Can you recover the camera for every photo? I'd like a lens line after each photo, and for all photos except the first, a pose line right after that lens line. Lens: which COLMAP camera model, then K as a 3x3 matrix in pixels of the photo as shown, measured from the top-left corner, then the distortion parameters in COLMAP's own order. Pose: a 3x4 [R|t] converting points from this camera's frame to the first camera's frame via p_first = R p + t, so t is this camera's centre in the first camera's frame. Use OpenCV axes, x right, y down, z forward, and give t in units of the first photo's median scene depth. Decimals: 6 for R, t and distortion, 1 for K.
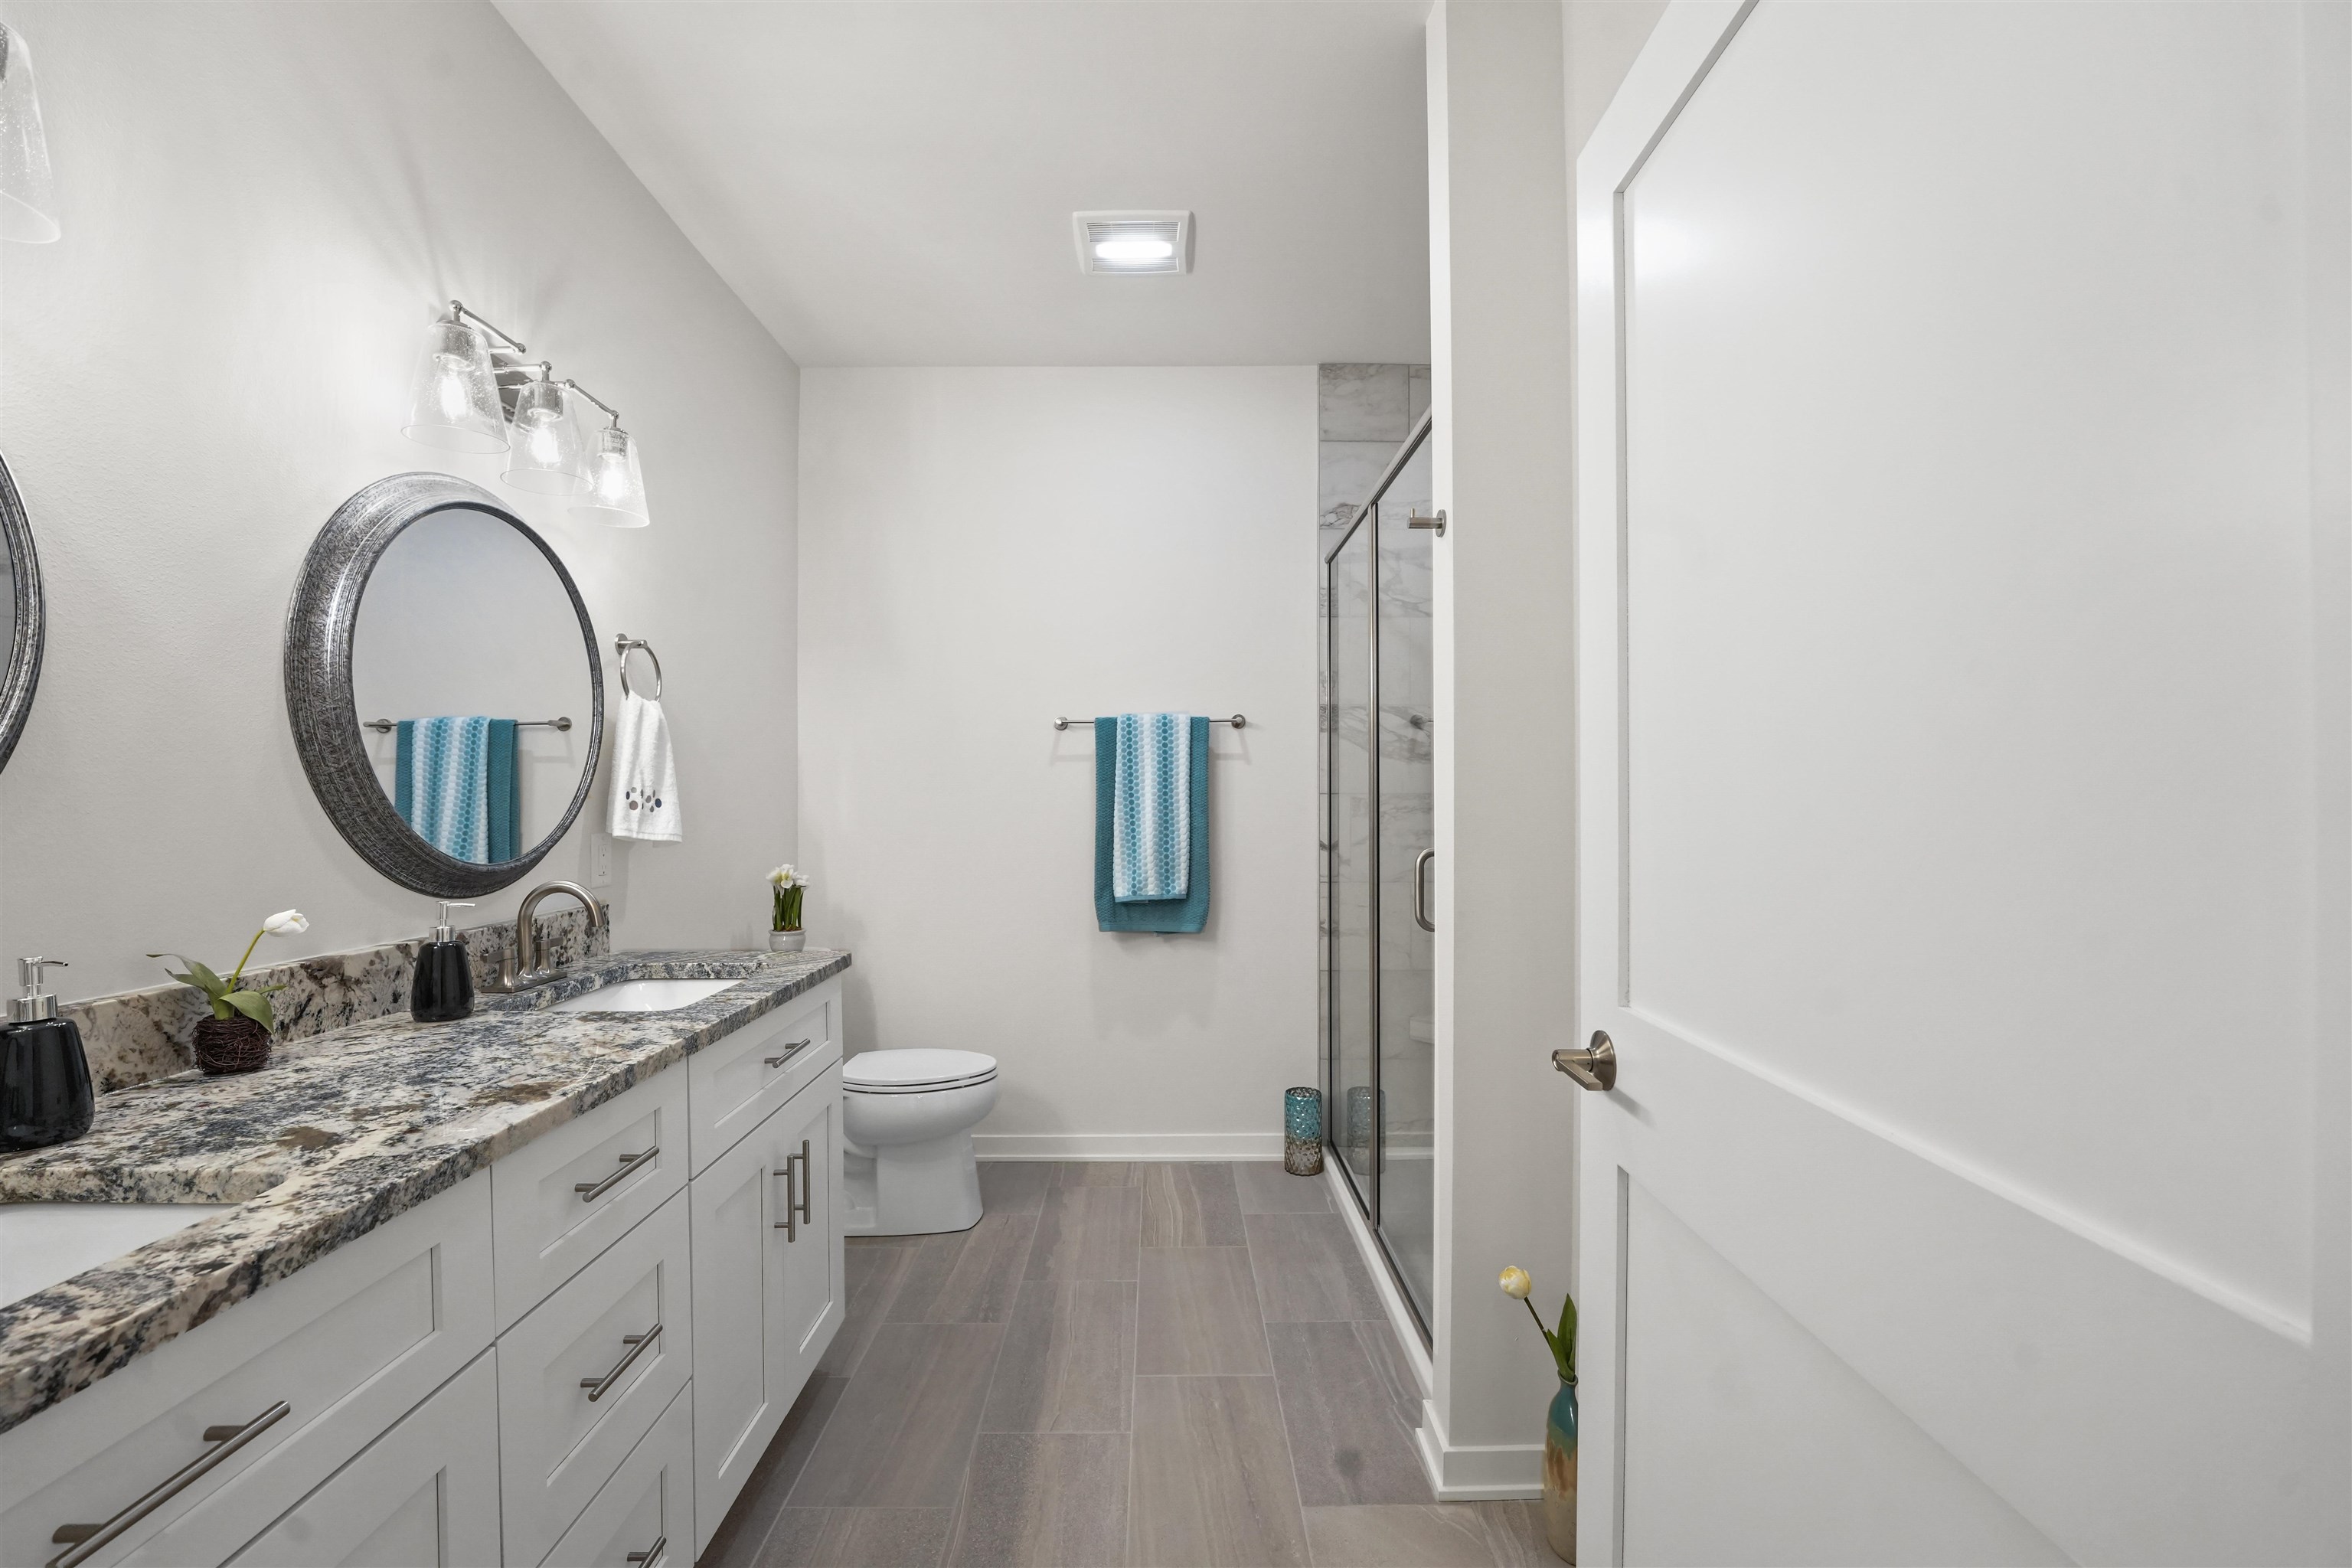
lens RADIAL K [[975.9, 0, 1190.9], [0, 975.9, 790.0], [0, 0, 1]] dist [-0.030827, 0.004132]
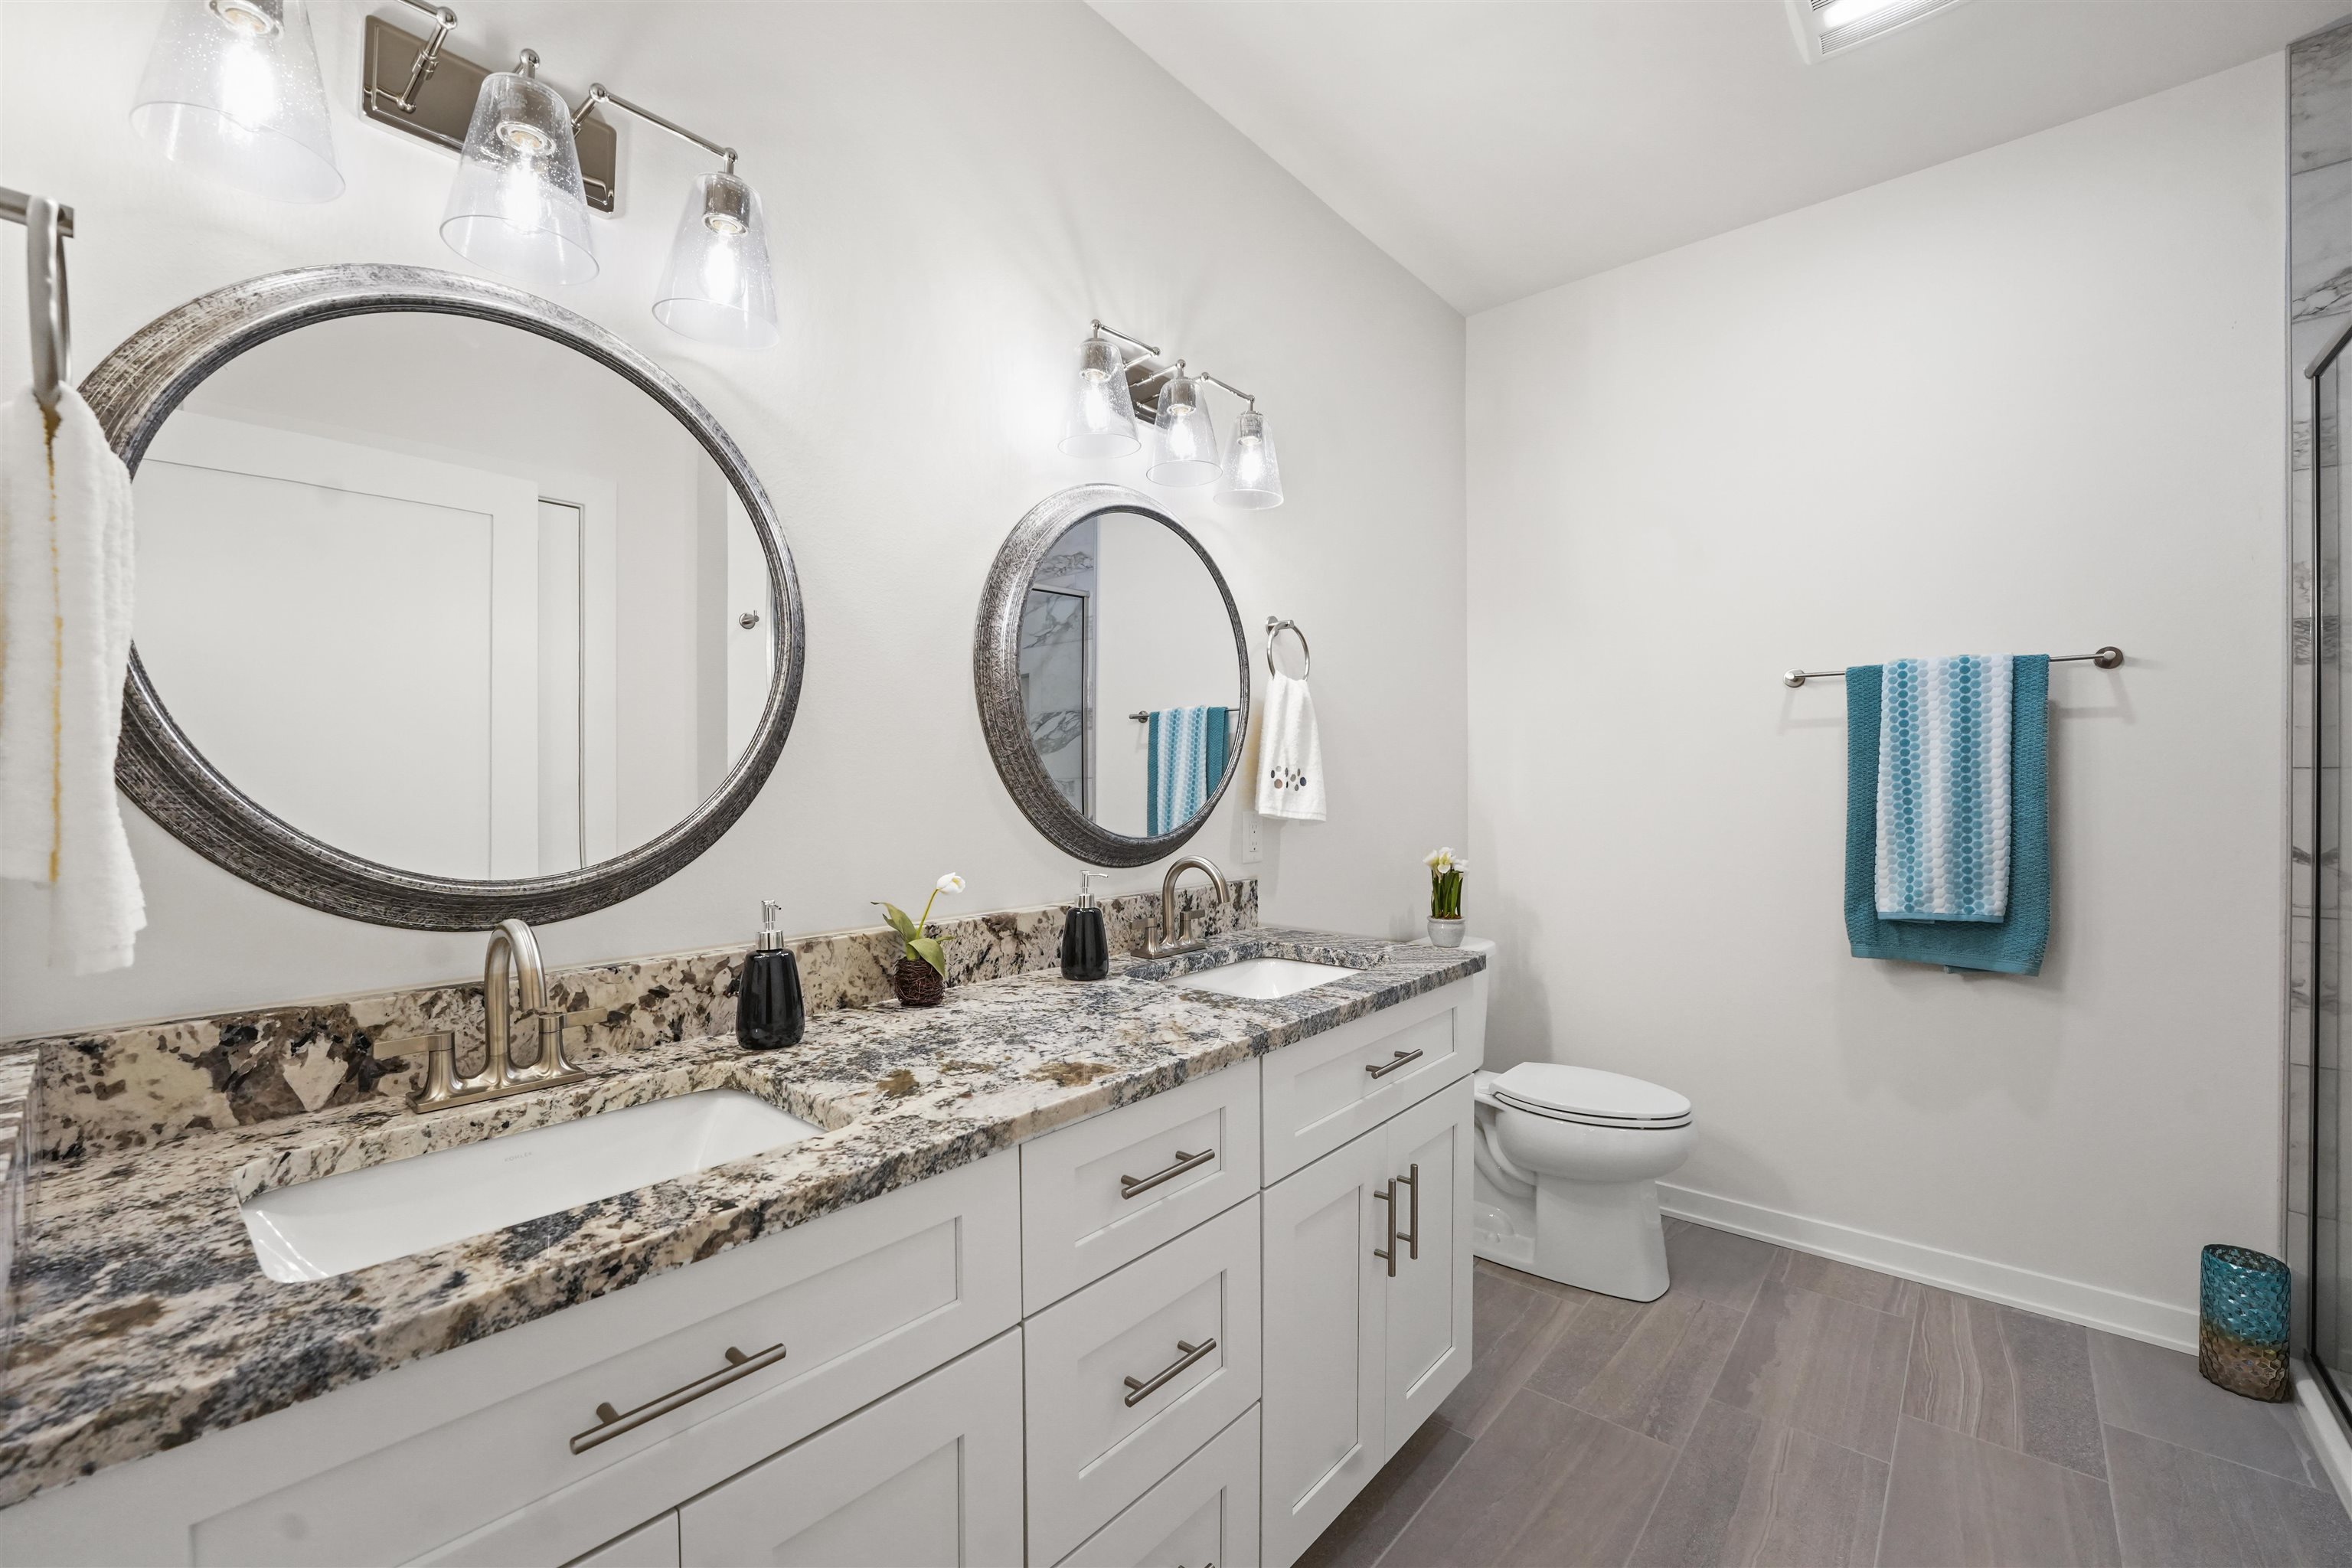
lens RADIAL K [[975.9, 0, 1159.8], [0, 975.9, 782.8], [0, 0, 1]] dist [-0.030827, 0.004132]
pose [[0.731112, 0.003193, -0.682250, 0.019987], [0.006706, 0.999907, 0.011867, 0.001350], [0.682224, -0.013251, 0.731023, 0.117205]]
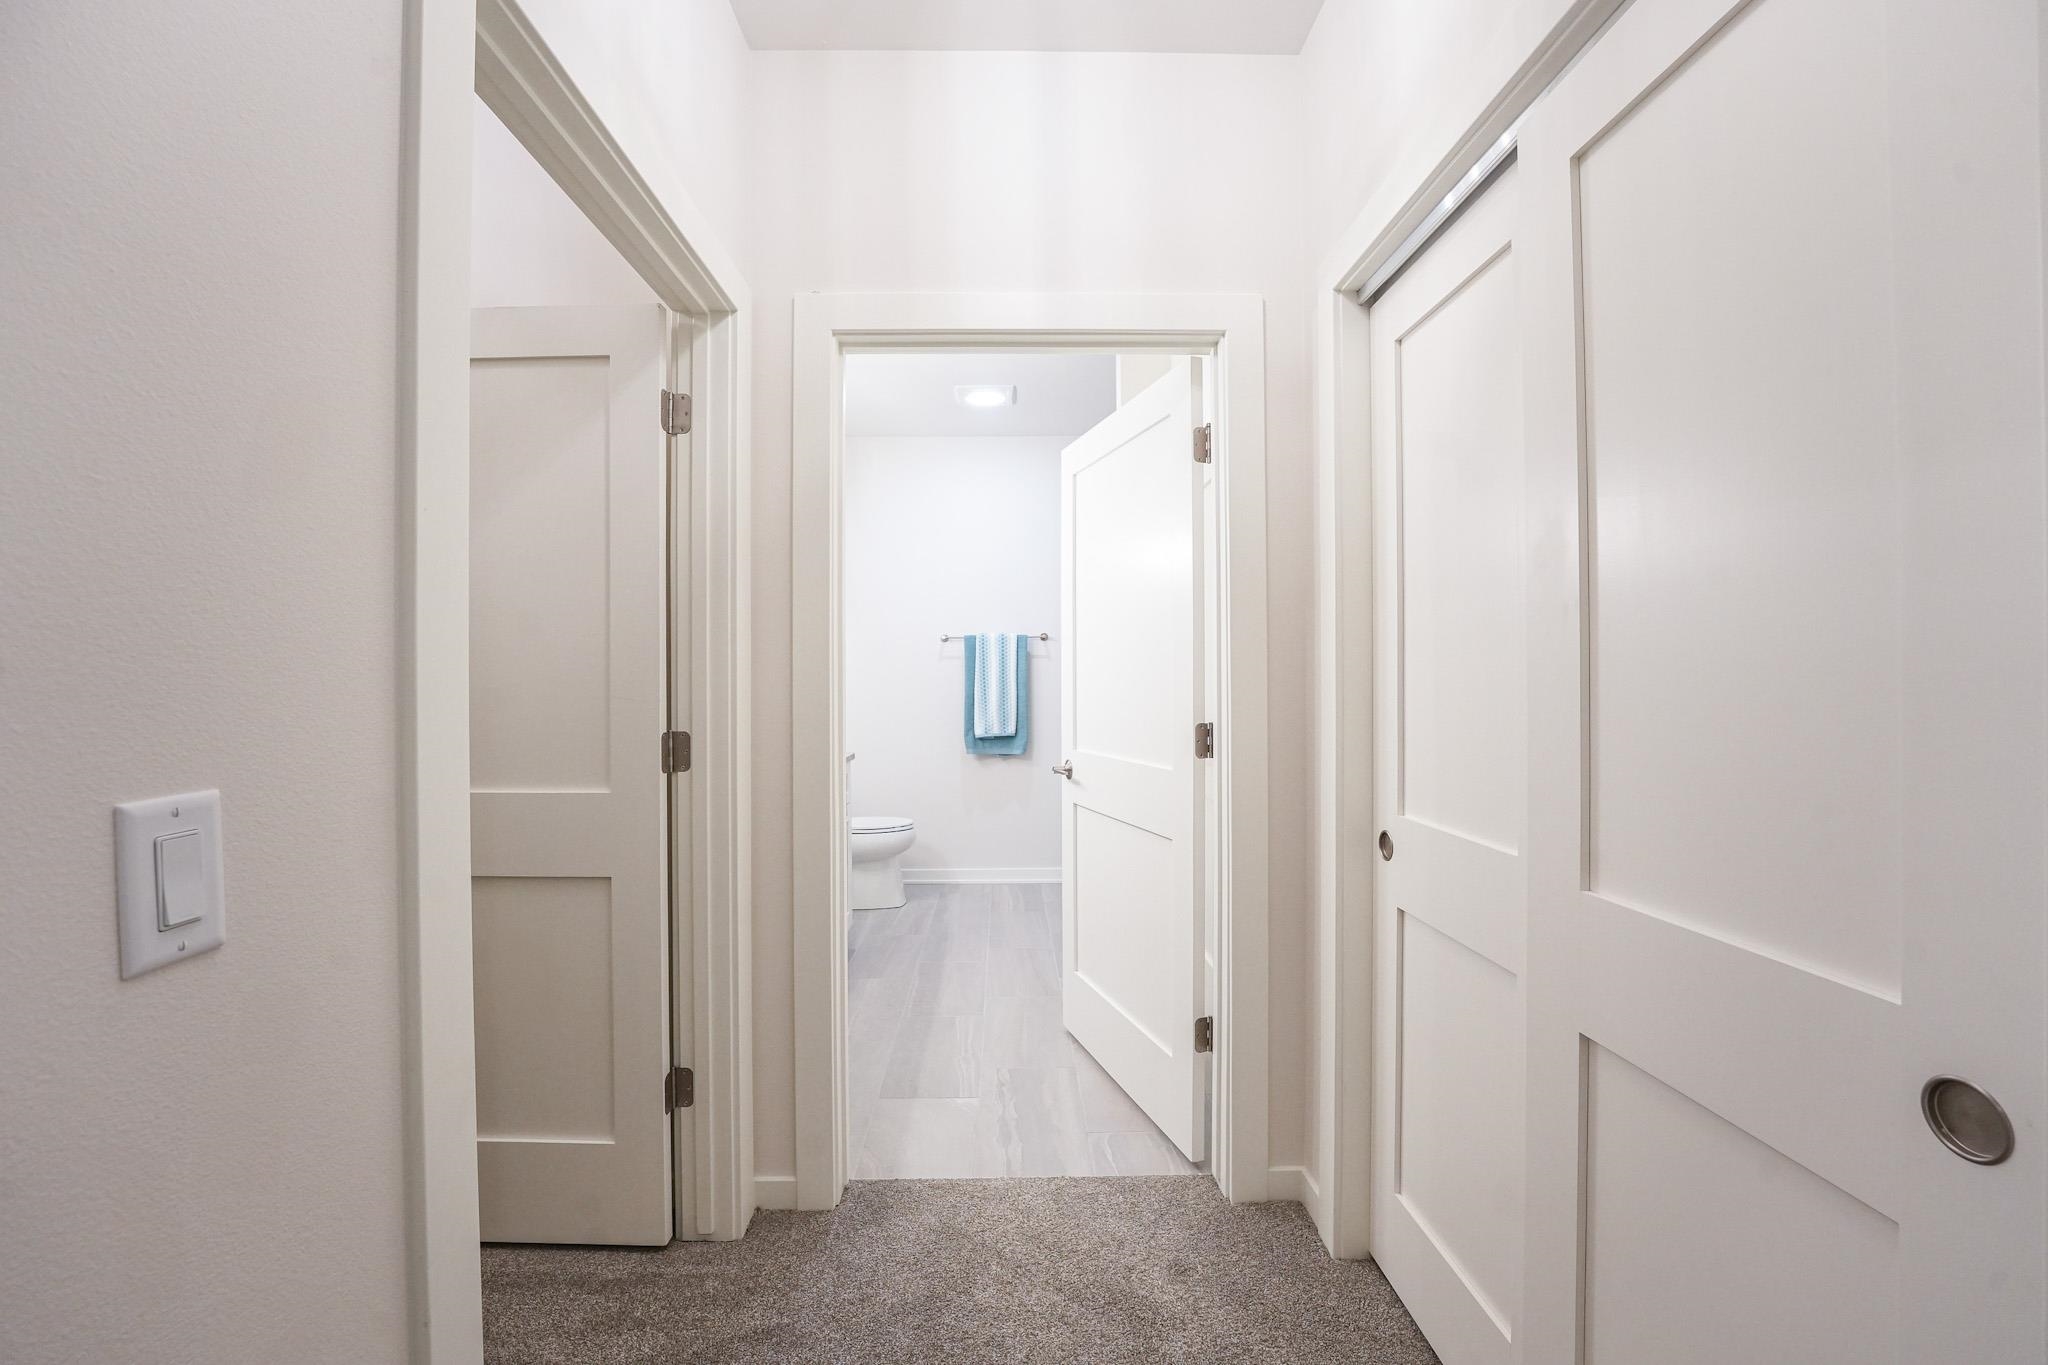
lens RADIAL K [[849.8, 0, 1036.8], [0, 849.8, 680.0], [0, 0, 1]] dist [-0.030827, 0.004132]
pose [[0.999990, -0.001902, 0.004054, 0.030997], [0.001850, 0.999918, 0.012702, -0.012254], [-0.004078, -0.012695, 0.999911, -0.601453]]
